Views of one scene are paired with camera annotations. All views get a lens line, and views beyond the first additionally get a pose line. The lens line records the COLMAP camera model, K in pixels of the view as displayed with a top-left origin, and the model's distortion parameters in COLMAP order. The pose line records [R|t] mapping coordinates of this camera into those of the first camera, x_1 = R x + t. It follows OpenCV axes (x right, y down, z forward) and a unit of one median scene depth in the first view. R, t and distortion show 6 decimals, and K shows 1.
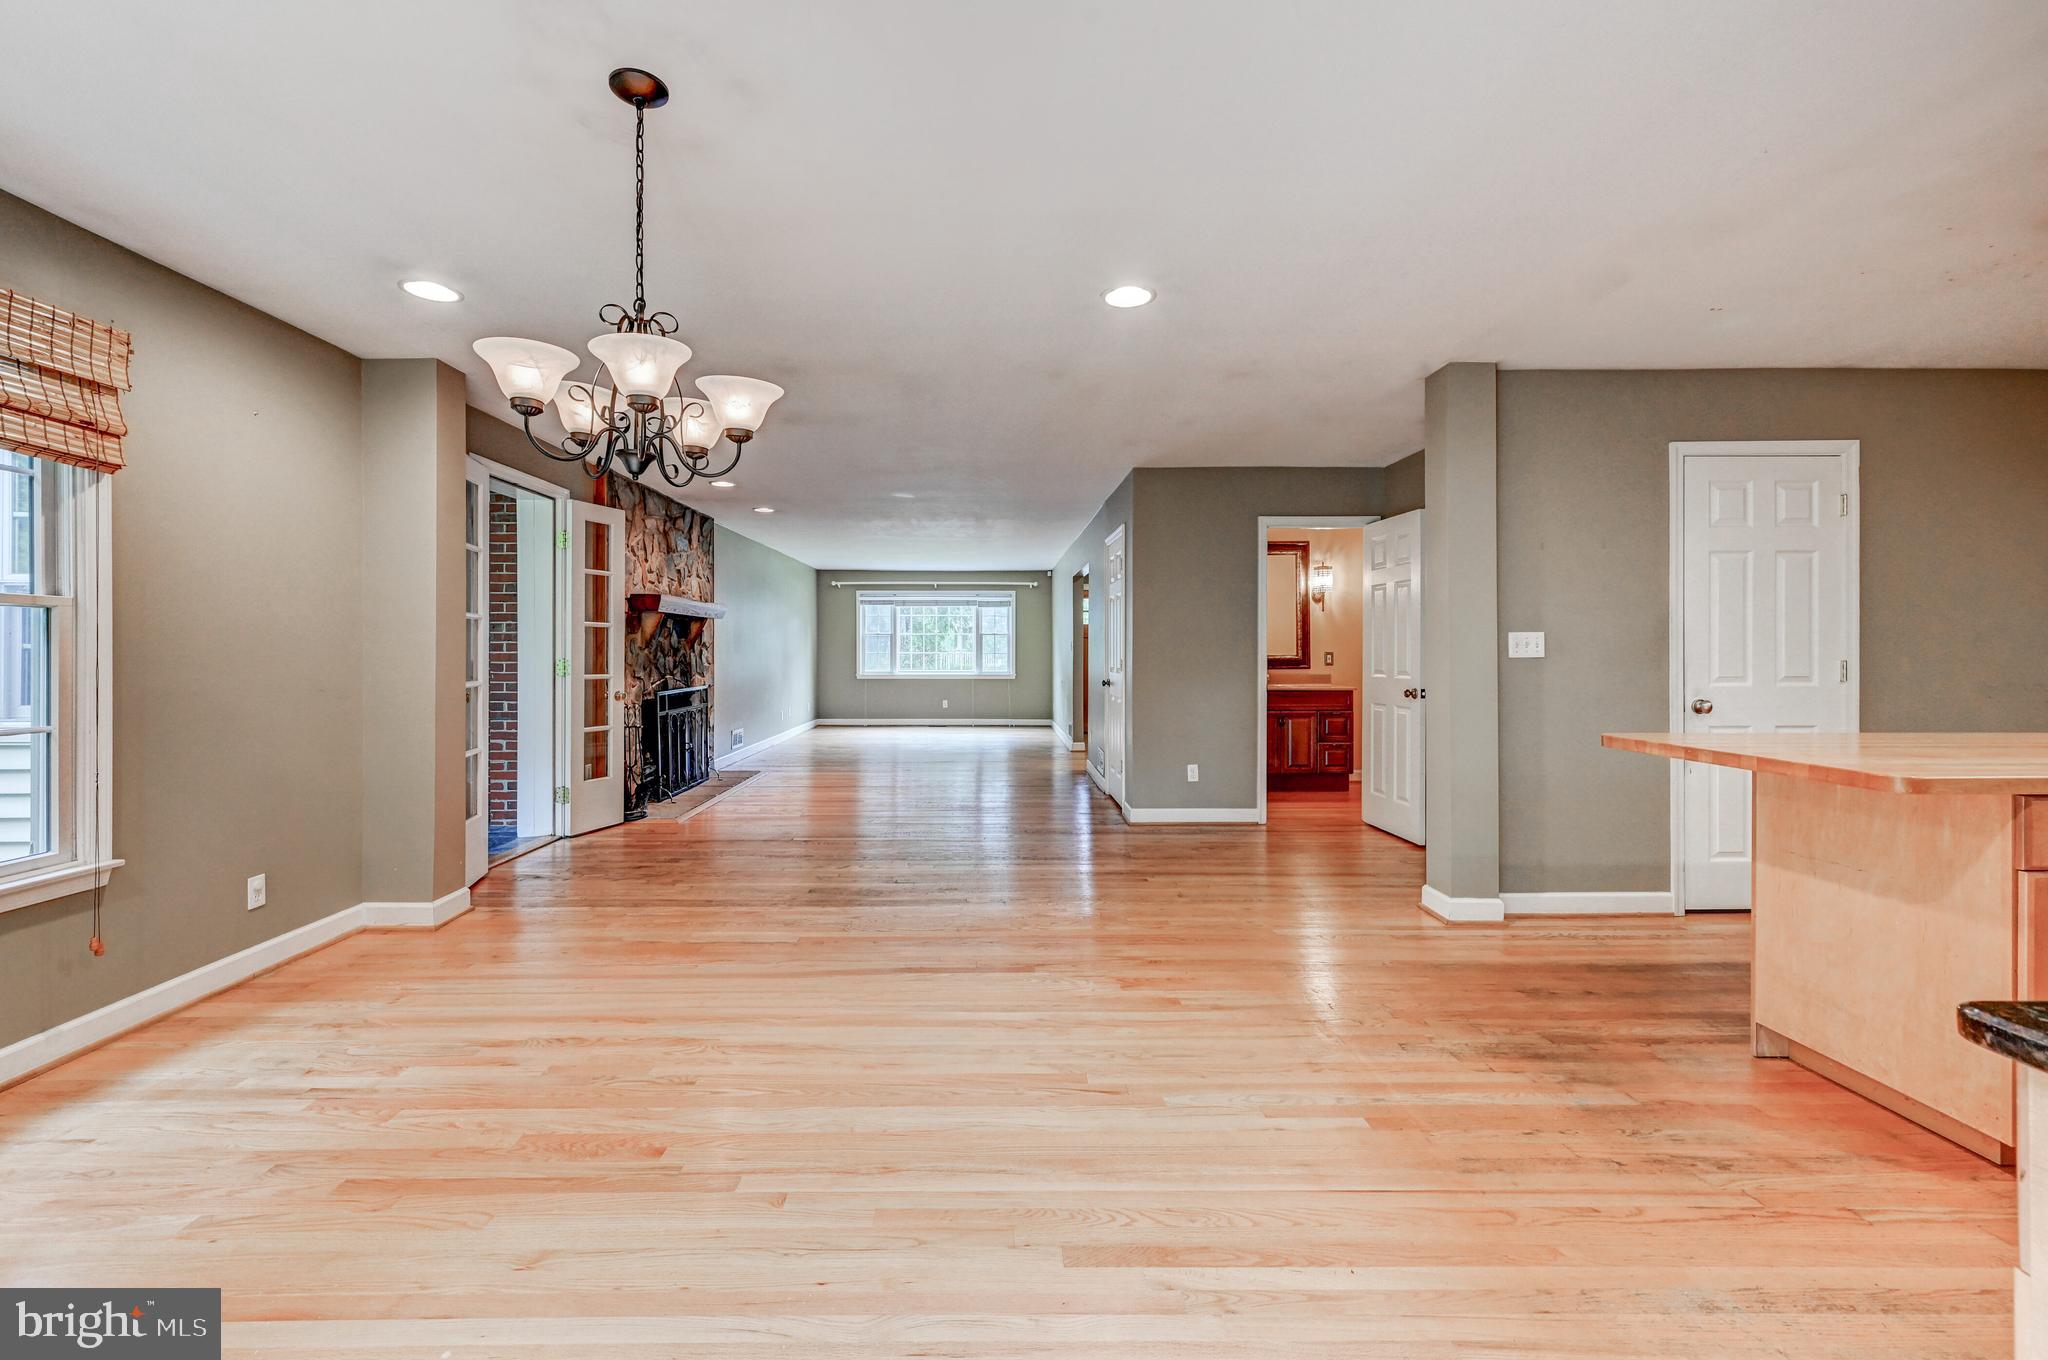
lens RADIAL K [[862.8, 0, 980.6], [0, 862.8, 661.3], [0, 0, 1]] dist [0.001591, 0.000289]
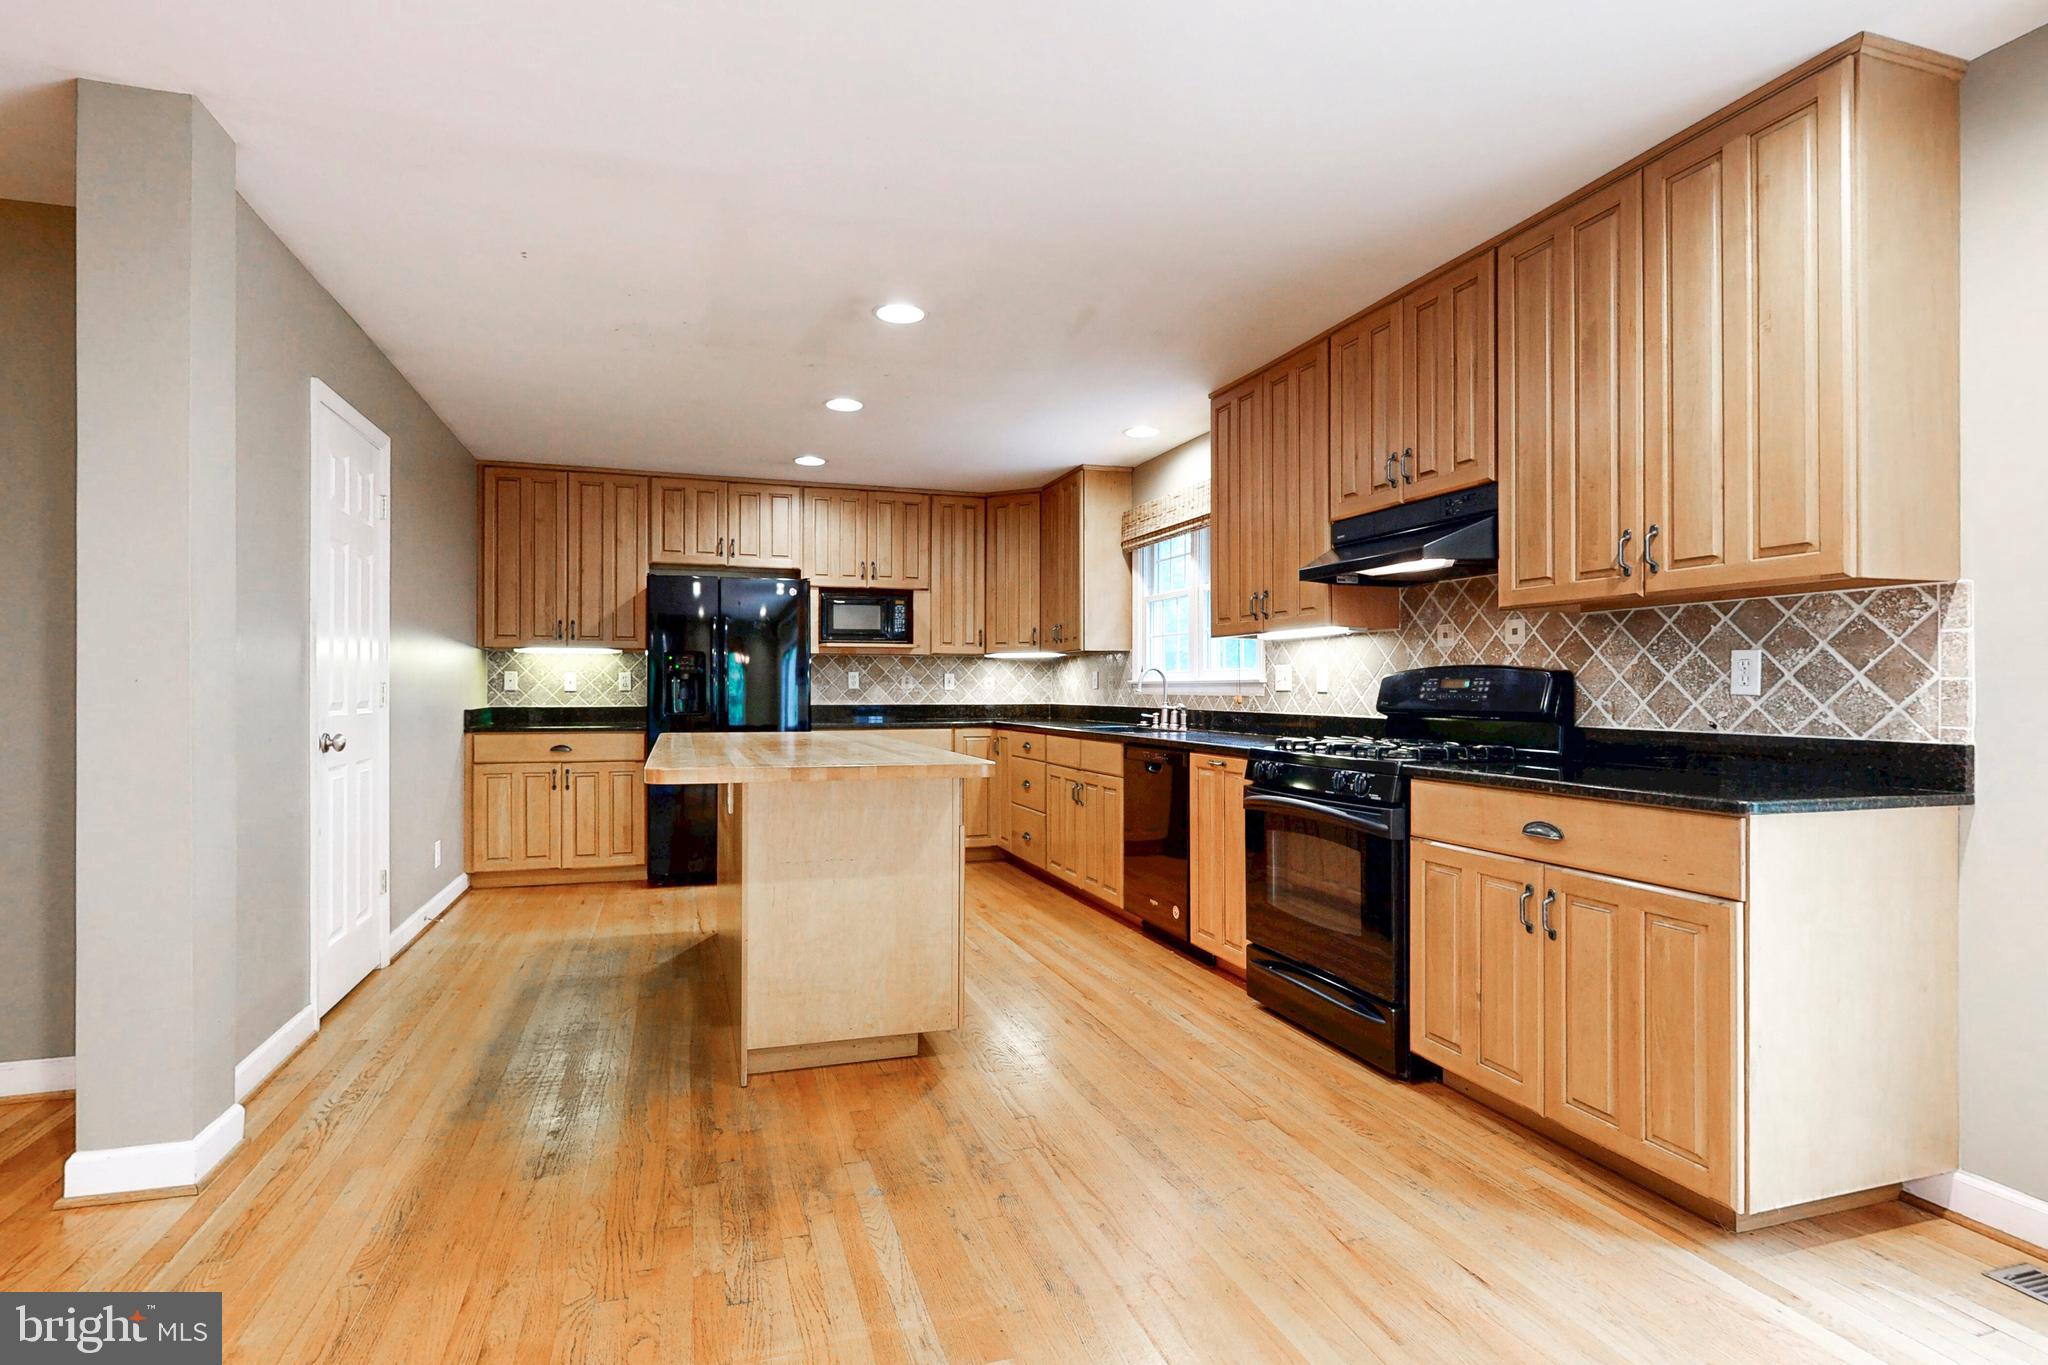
lens RADIAL K [[985.3, 0, 996.6], [0, 985.3, 687.1], [0, 0, 1]] dist [0.002413, 0.000521]
pose [[-0.309022, 0.002894, 0.951050, -0.103272], [0.010177, 0.999948, 0.000264, 0.006227], [-0.951000, 0.009760, -0.309036, 0.464532]]
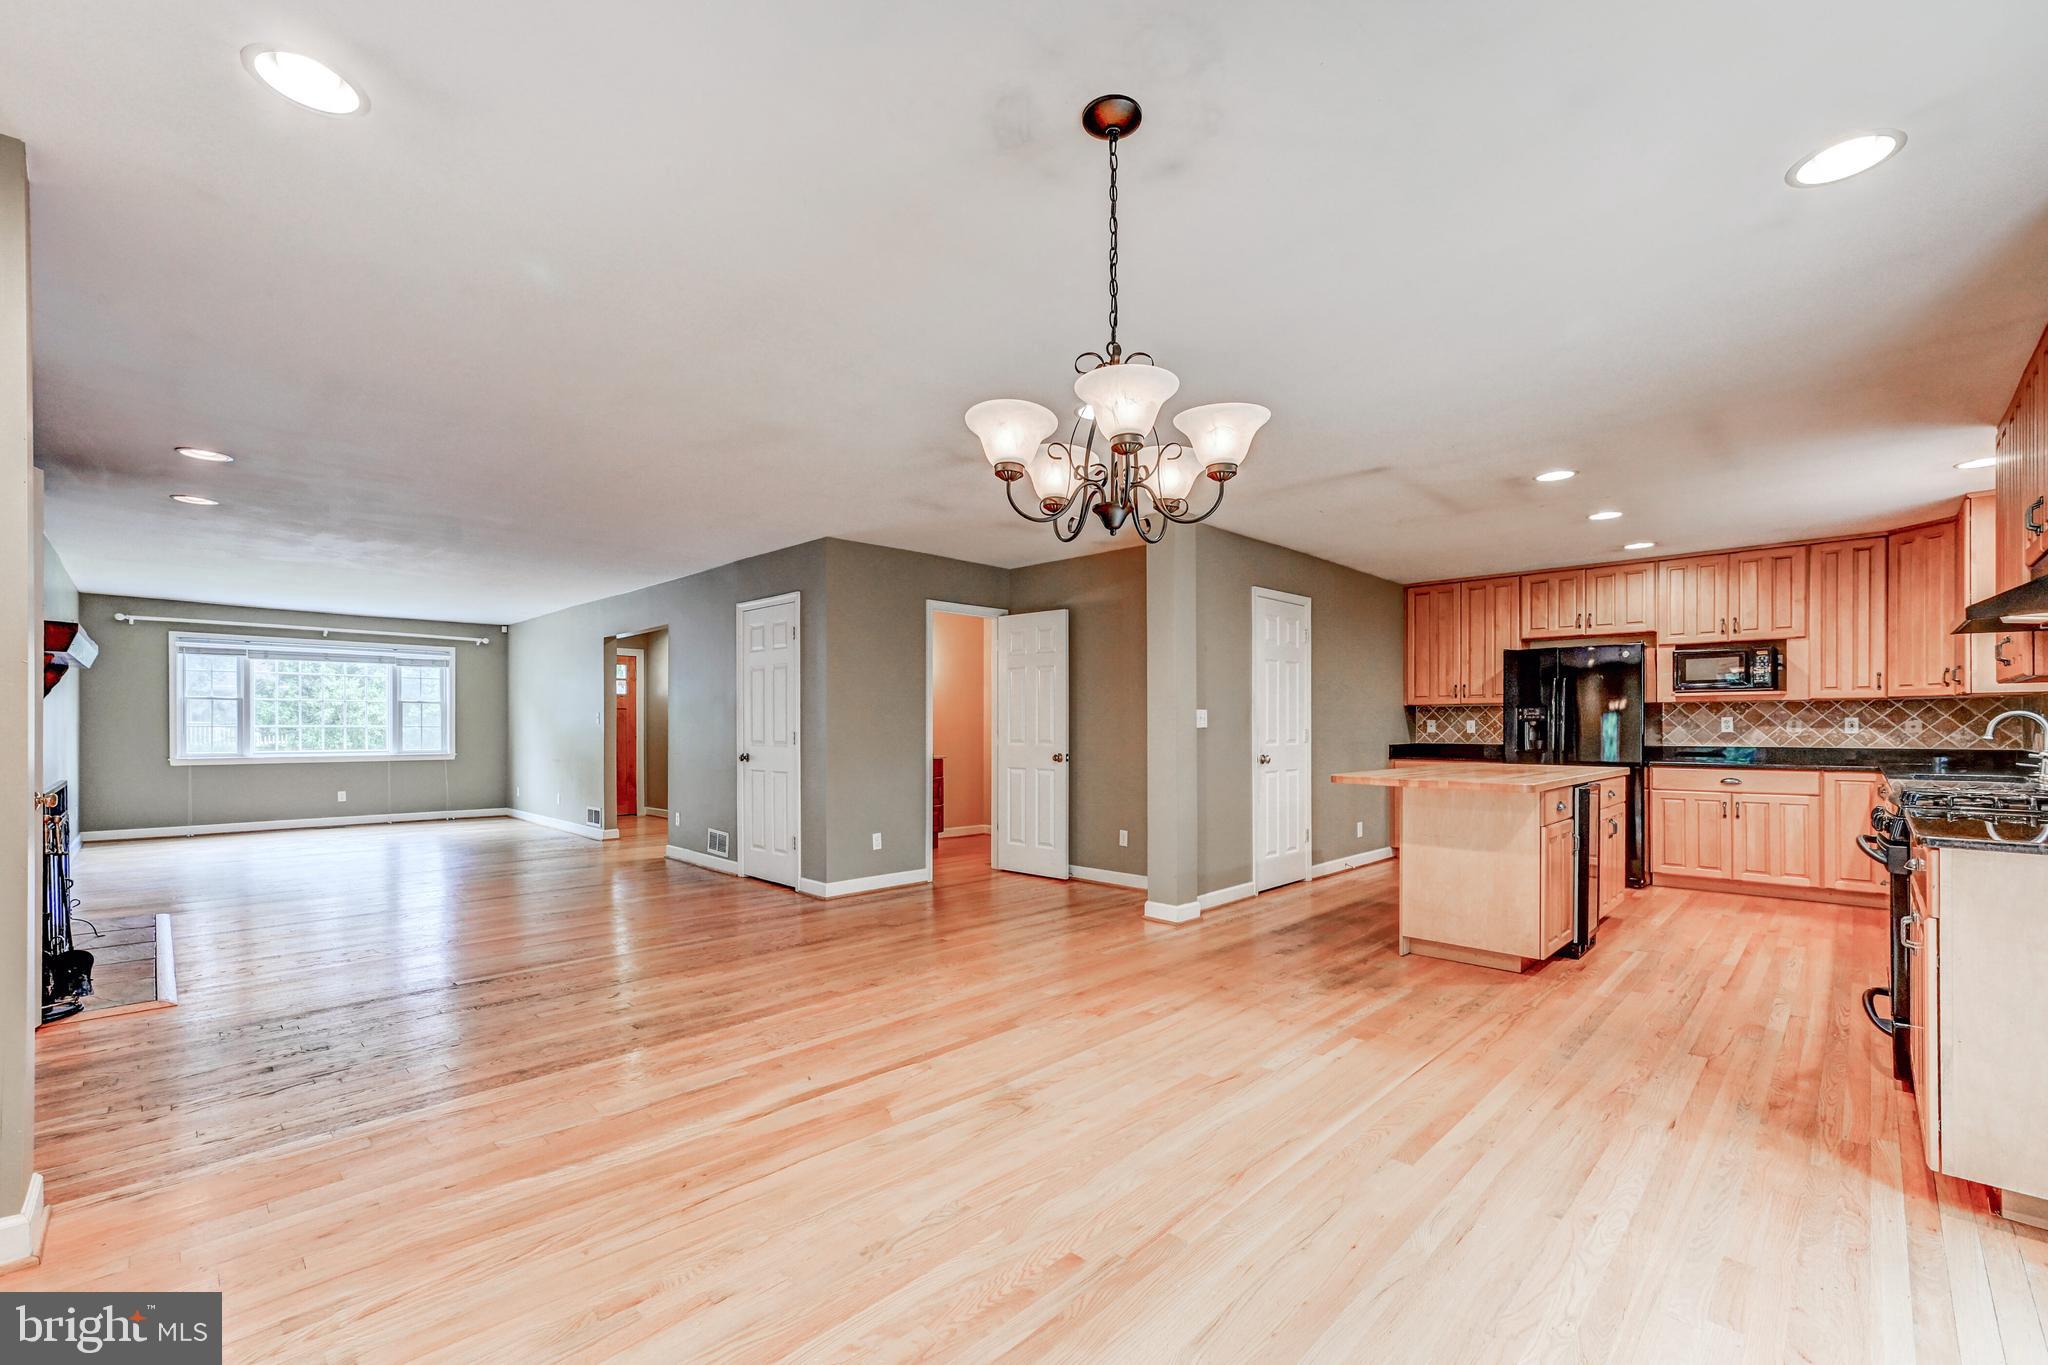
lens RADIAL K [[879.8, 0, 1034.2], [0, 879.8, 746.0], [0, 0, 1]] dist [-0.000913, 0.000114]
pose [[0.687747, -0.013710, 0.725821, -0.385811], [0.007118, 0.999901, 0.012142, 0.003991], [-0.725916, -0.003184, 0.687776, 0.139922]]
